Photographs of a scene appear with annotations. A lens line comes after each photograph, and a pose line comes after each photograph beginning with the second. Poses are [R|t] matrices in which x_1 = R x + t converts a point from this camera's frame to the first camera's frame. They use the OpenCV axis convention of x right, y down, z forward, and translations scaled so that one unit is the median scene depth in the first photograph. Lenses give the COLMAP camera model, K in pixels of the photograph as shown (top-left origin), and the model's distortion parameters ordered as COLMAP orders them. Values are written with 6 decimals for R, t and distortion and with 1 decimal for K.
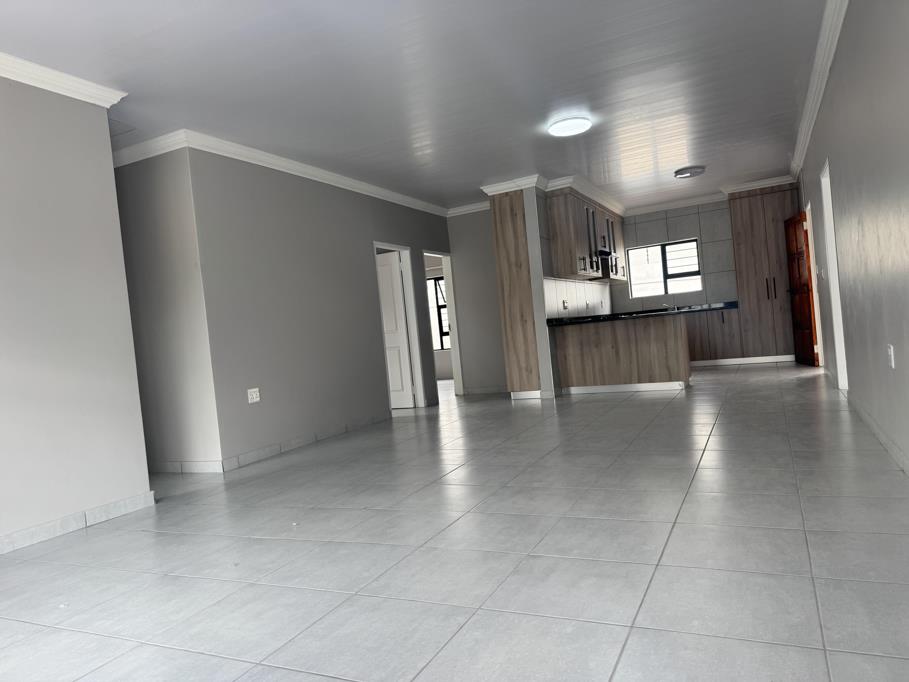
lens RADIAL K [[629.8, 0, 446.2], [0, 629.8, 350.9], [0, 0, 1]] dist [0.040919, -0.045464]
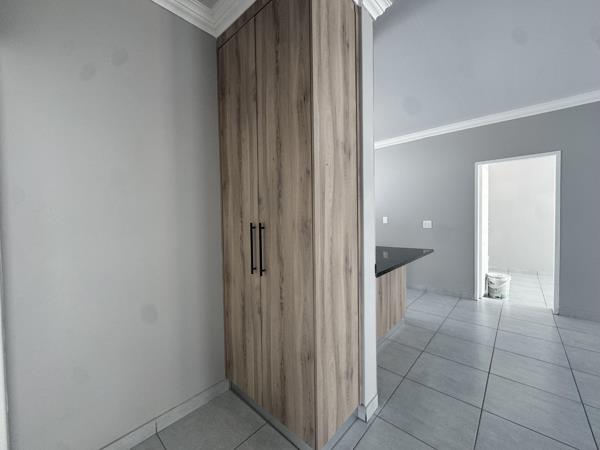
lens RADIAL K [[239.8, 0, 299.3], [0, 239.8, 225.2], [0, 0, 1]] dist [-0.005581, 0.000495]
pose [[0.260153, 0.067700, 0.963191, -0.065107], [0.014012, 0.997169, -0.073873, -0.072058], [-0.965466, 0.032715, 0.258468, 1.035258]]
